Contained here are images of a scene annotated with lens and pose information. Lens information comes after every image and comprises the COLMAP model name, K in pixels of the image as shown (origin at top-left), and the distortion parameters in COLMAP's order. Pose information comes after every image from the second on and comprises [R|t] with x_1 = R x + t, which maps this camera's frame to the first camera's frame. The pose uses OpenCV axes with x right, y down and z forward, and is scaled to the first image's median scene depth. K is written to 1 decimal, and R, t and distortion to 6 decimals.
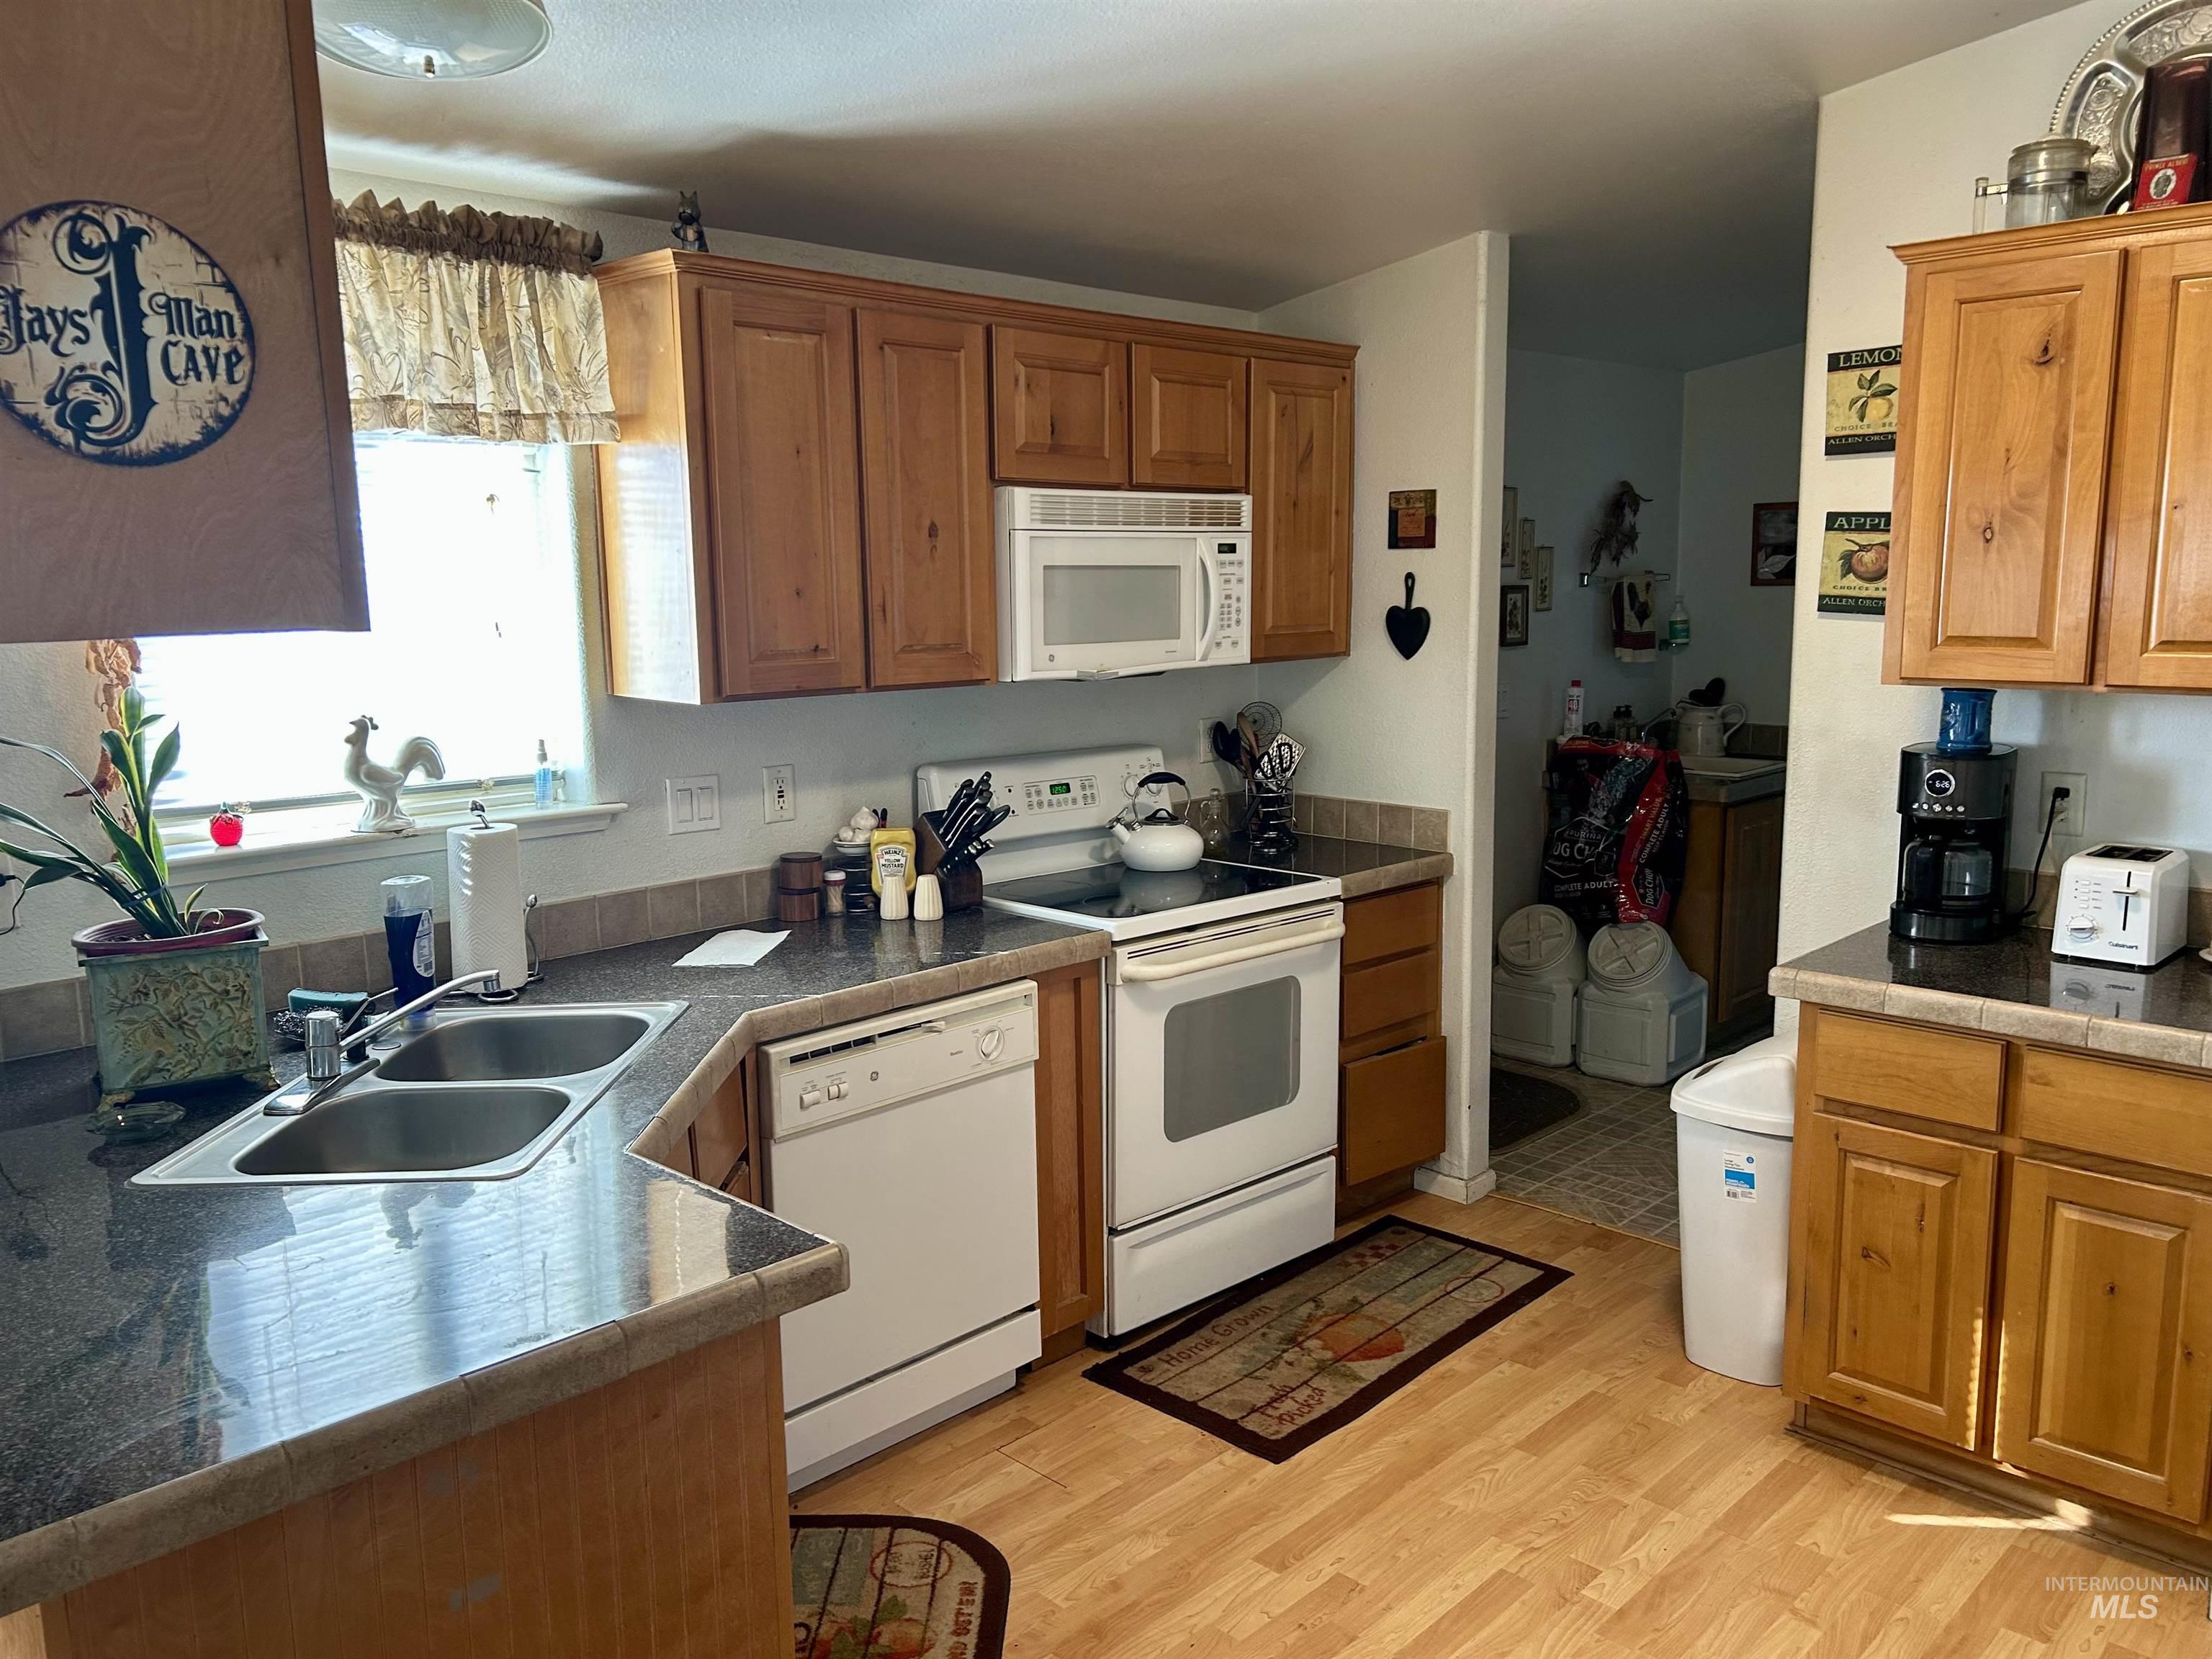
lens RADIAL K [[1670.4, 0, 1126.5], [0, 1670.4, 836.9], [0, 0, 1]] dist [0.082687, -0.085167]
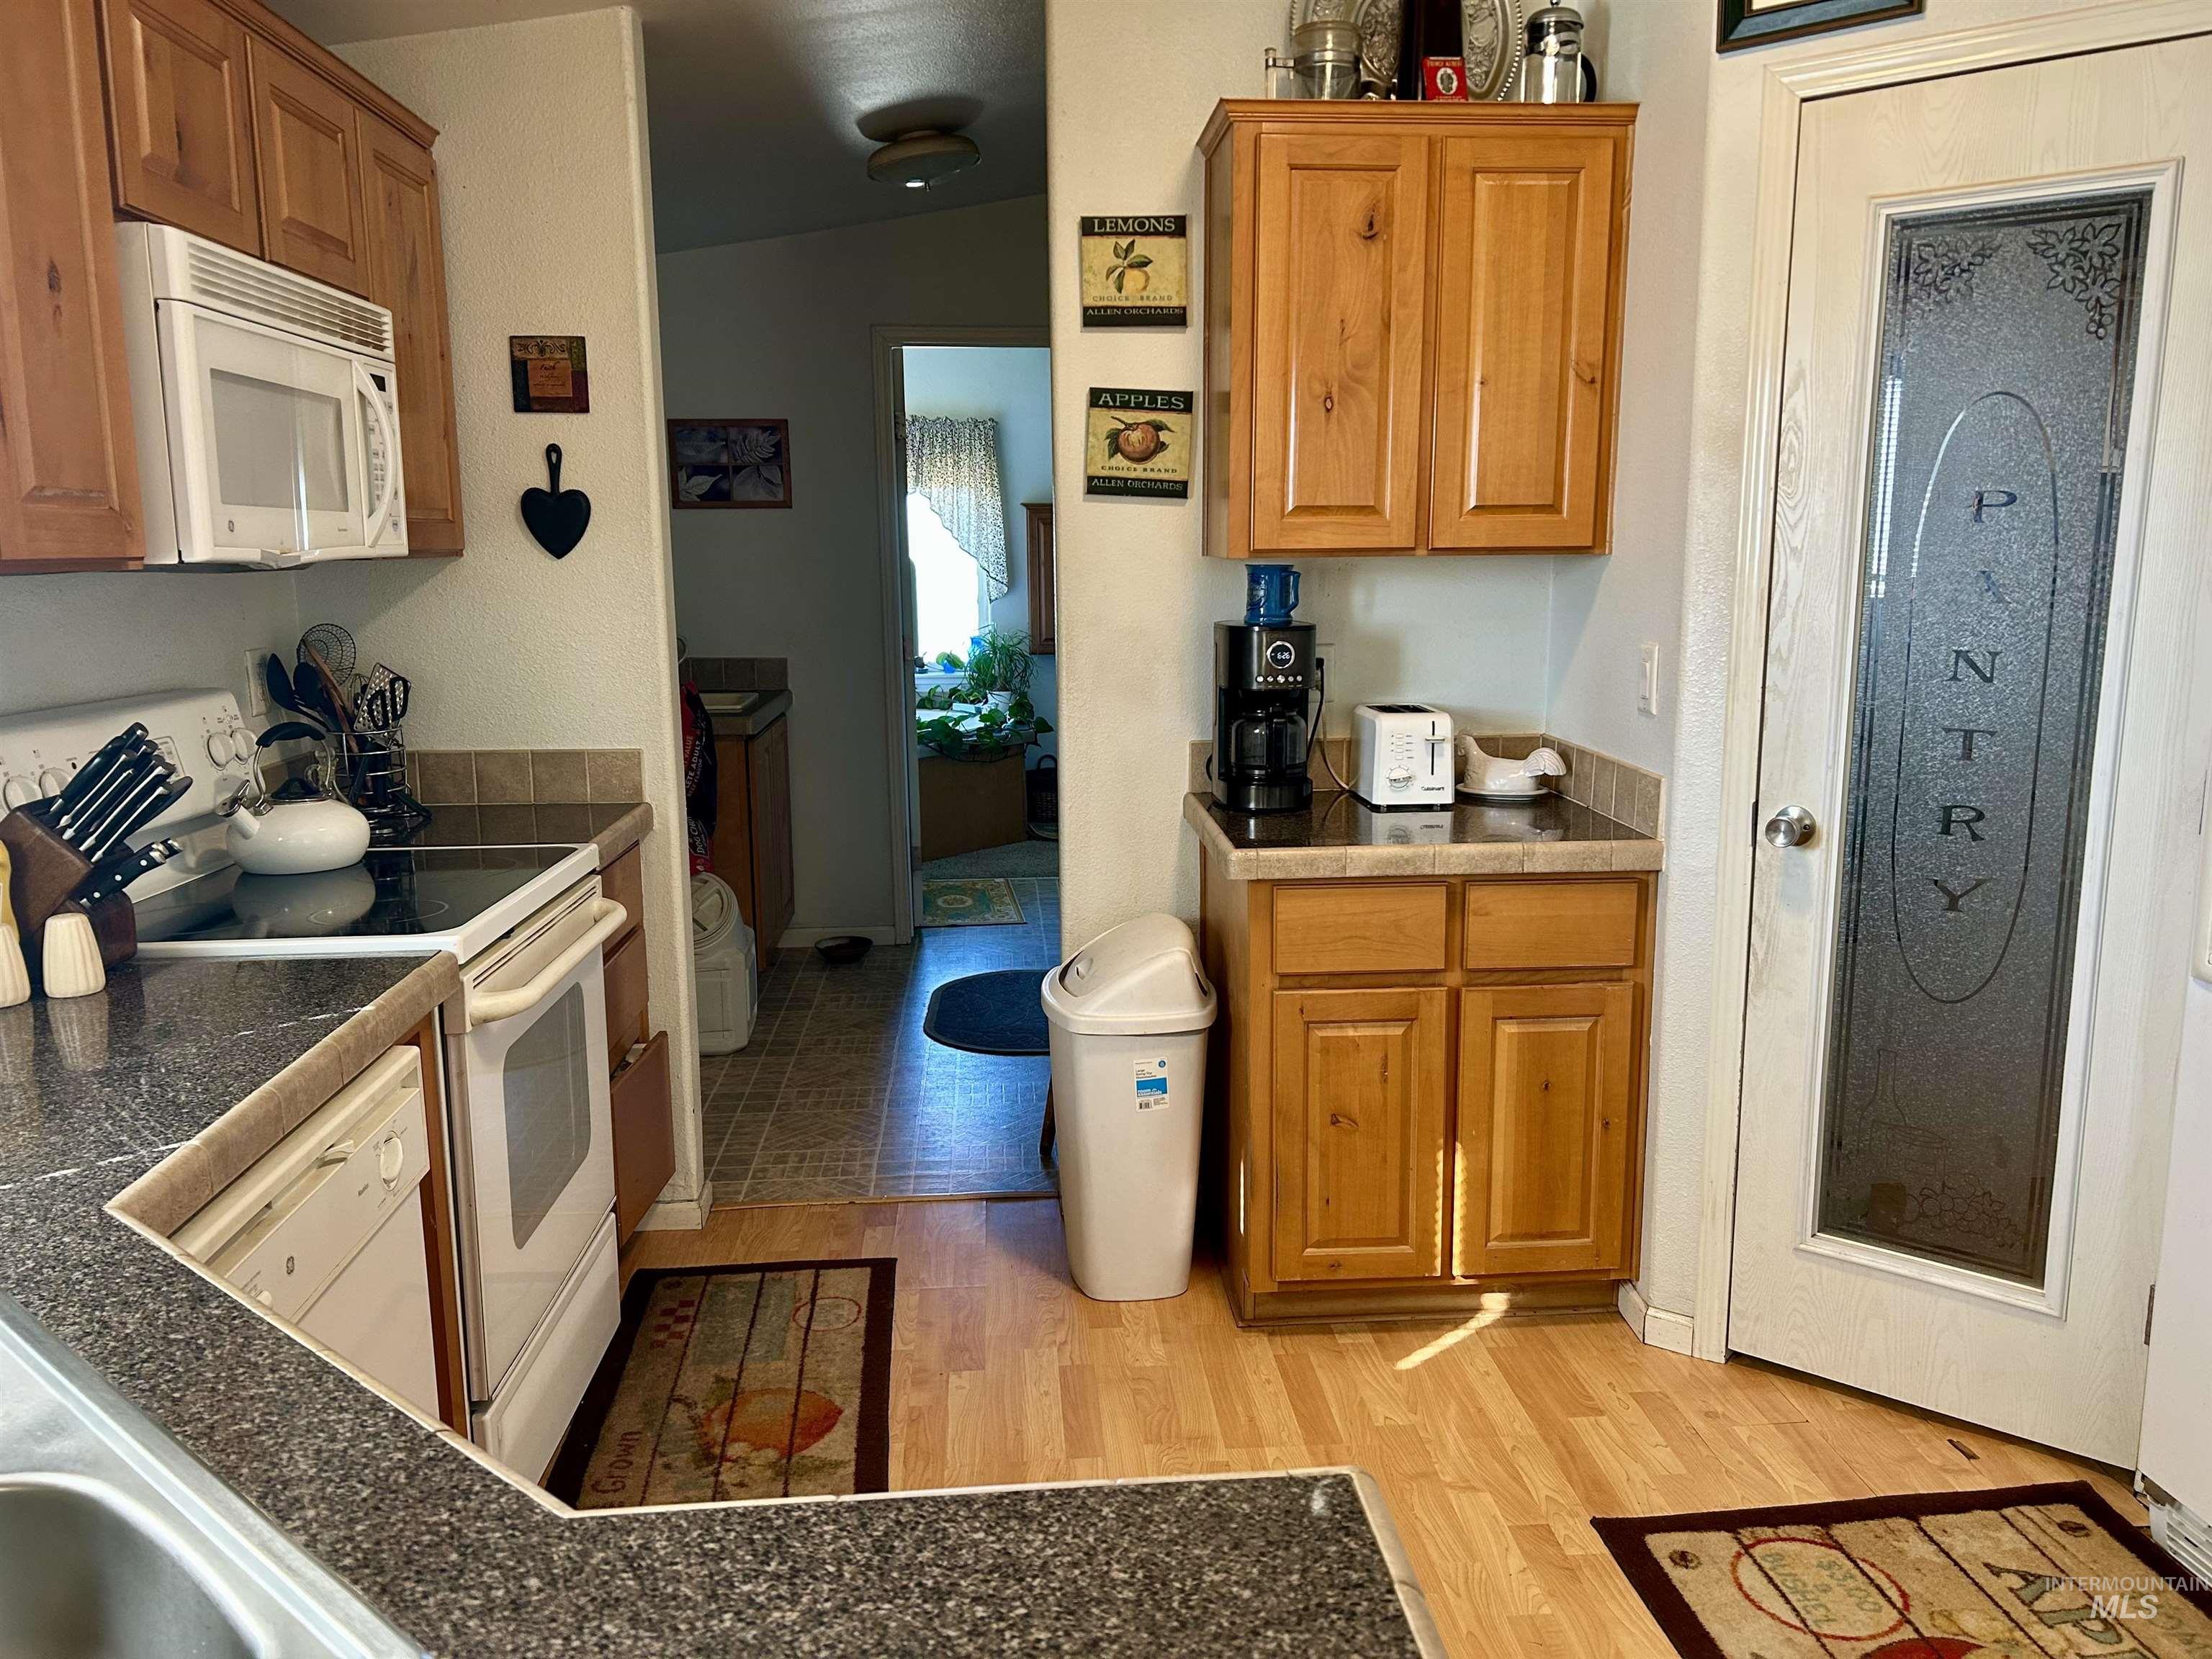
lens RADIAL K [[1670.4, 0, 1126.5], [0, 1670.4, 836.9], [0, 0, 1]] dist [0.082687, -0.085167]
pose [[0.657203, -0.122653, 0.743667, -0.316132], [0.116441, 0.991347, 0.060600, 0.004854], [-0.744665, 0.046767, 0.665798, 0.372504]]
